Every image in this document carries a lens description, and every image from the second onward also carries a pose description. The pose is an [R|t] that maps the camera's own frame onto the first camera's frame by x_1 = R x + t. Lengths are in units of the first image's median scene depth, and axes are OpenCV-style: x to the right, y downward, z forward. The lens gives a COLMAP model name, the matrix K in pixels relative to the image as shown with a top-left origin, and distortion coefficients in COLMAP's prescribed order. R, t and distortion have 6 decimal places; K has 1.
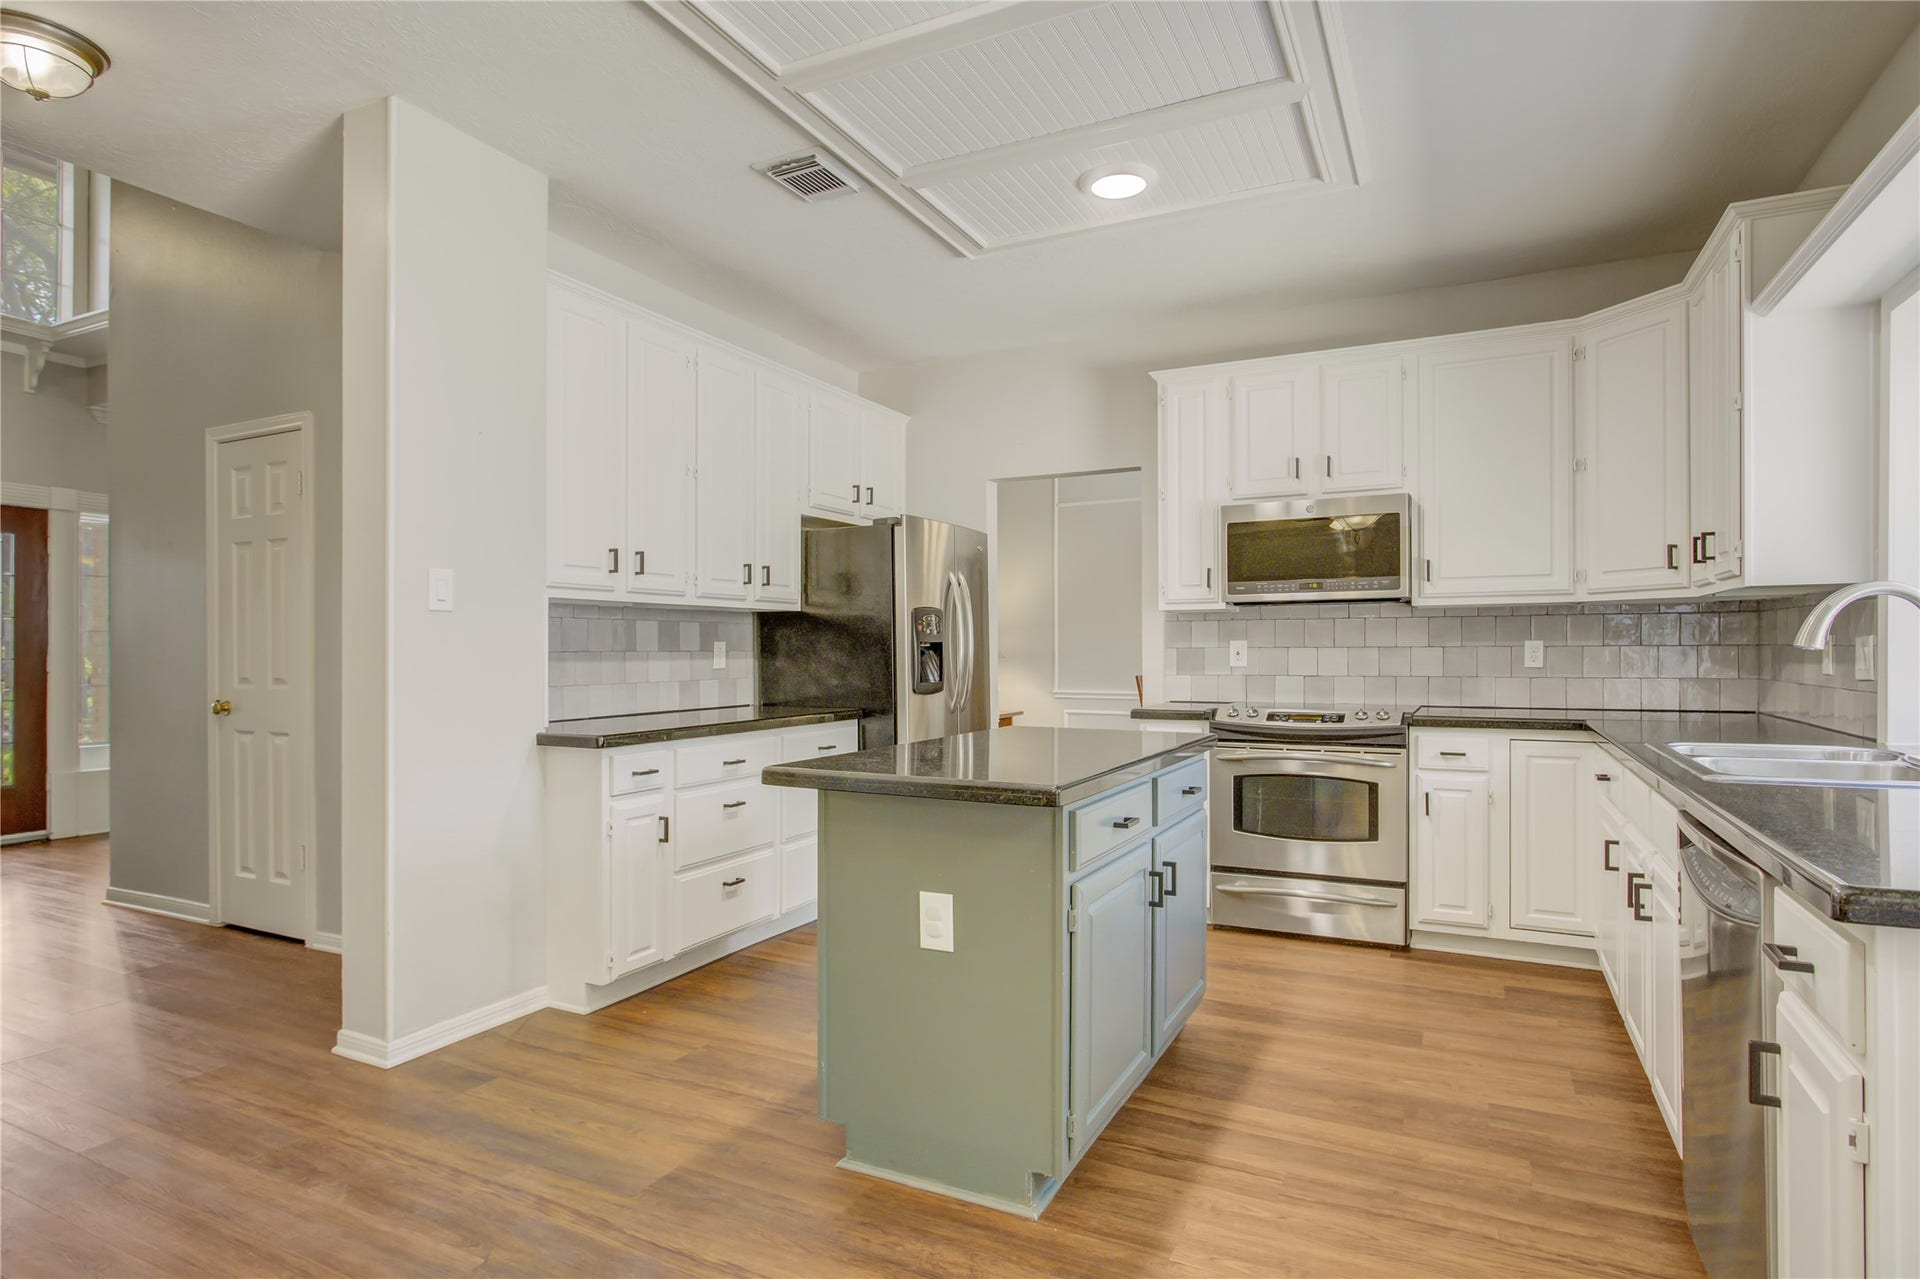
lens RADIAL K [[1004.1, 0, 950.7], [0, 1004.1, 649.2], [0, 0, 1]] dist [0.000243, 0.000735]
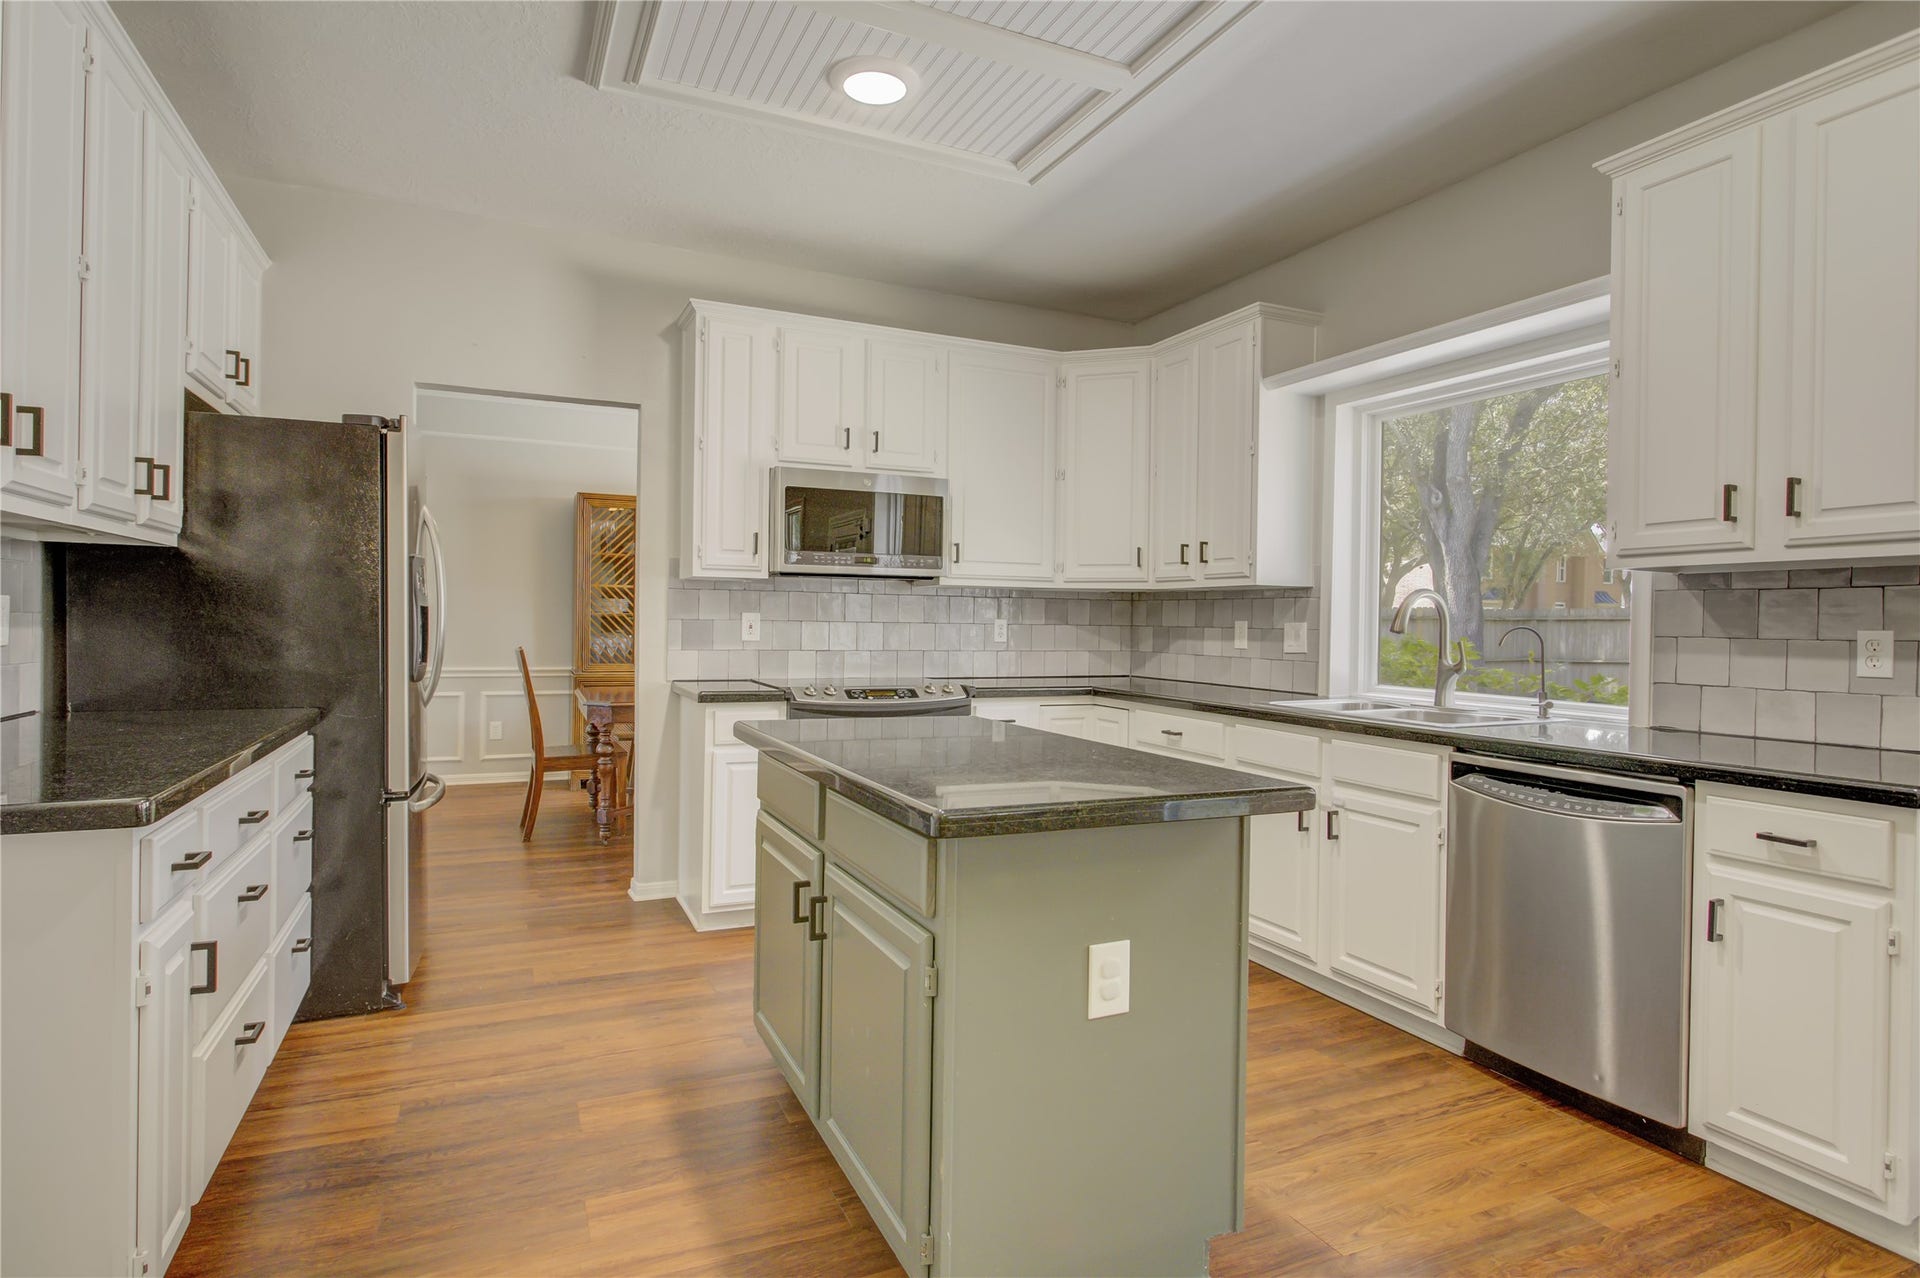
lens RADIAL K [[1004.1, 0, 950.9], [0, 1004.1, 627.6], [0, 0, 1]] dist [0.000243, 0.000735]
pose [[0.628655, 0.008958, 0.777633, -0.381063], [-0.016722, 0.999858, 0.002000, 0.000017], [-0.777504, -0.014261, 0.628716, 0.333319]]
